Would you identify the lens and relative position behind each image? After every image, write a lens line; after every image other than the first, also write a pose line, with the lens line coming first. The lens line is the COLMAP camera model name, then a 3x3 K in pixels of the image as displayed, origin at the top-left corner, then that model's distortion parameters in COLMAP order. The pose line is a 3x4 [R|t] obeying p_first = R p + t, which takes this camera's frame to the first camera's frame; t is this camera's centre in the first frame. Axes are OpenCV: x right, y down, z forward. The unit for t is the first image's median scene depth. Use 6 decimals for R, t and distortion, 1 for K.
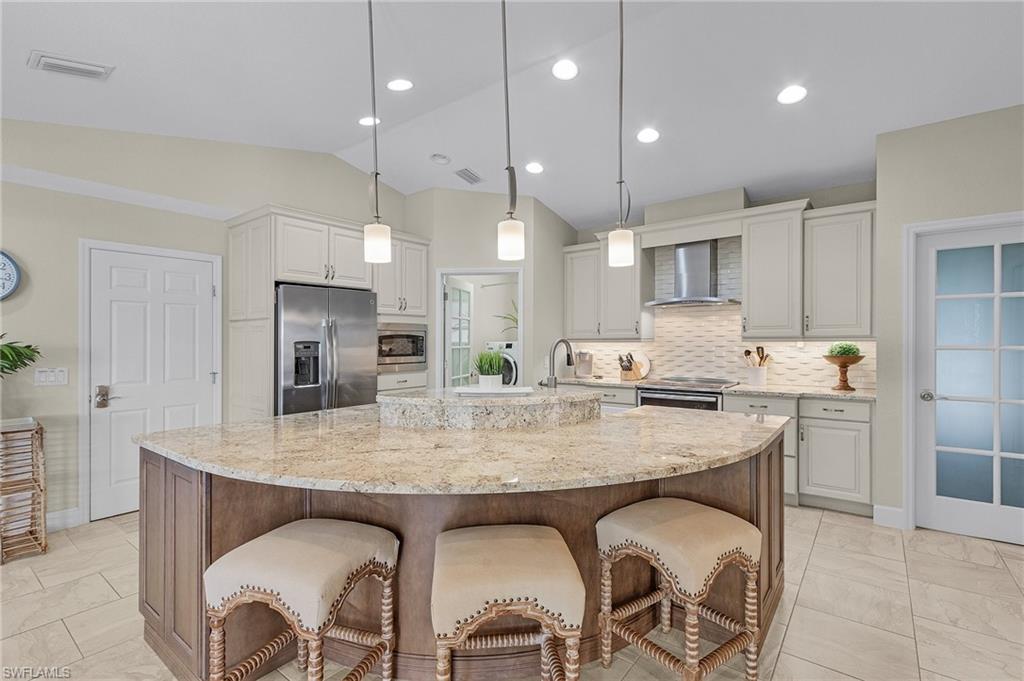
lens RADIAL K [[471.6, 0, 512.0], [0, 471.6, 343.0], [0, 0, 1]] dist [0.000418, -0.000687]
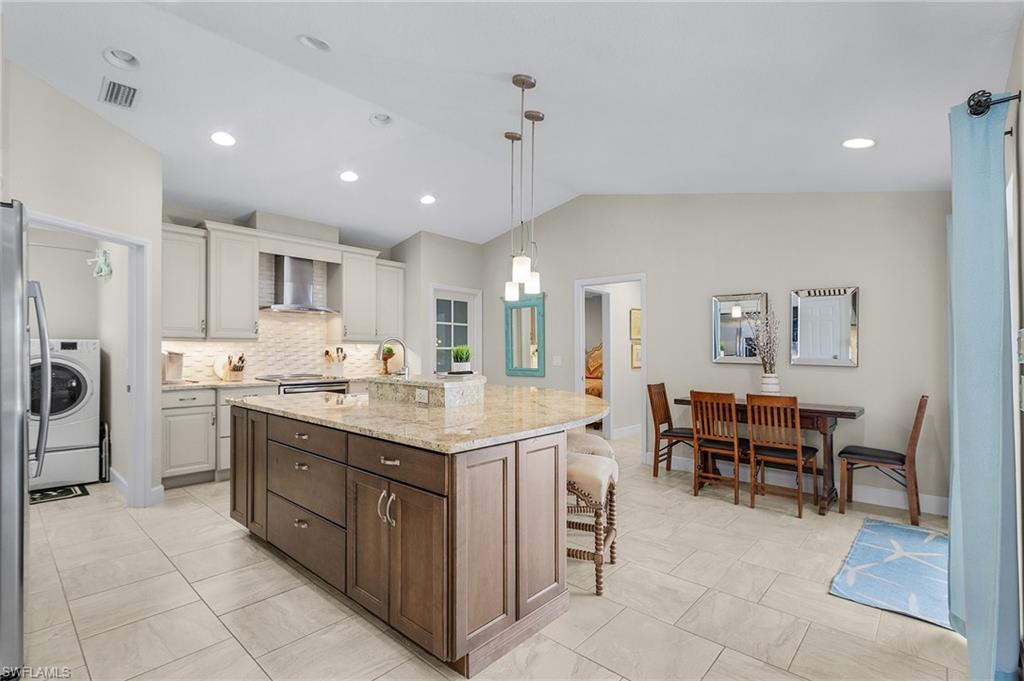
lens RADIAL K [[471.6, 0, 510.4], [0, 471.6, 346.0], [0, 0, 1]] dist [0.000418, -0.000687]
pose [[0.073014, 0.013345, 0.997242, -0.823067], [-0.003064, 0.999909, -0.013157, 0.020177], [-0.997326, -0.002095, 0.073049, 0.434399]]
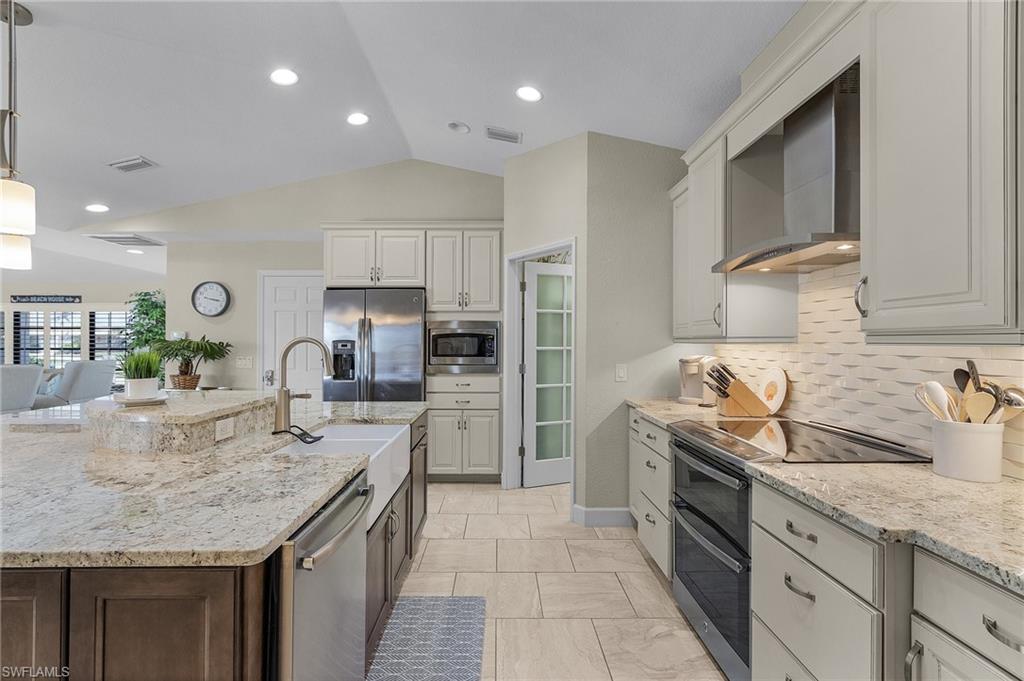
lens RADIAL K [[471.6, 0, 510.3], [0, 471.6, 338.0], [0, 0, 1]] dist [0.000418, -0.000687]
pose [[0.625283, -0.002067, -0.780395, 0.611571], [-0.007422, 0.999936, -0.008595, -0.001588], [0.780363, 0.011167, 0.625228, 0.578315]]
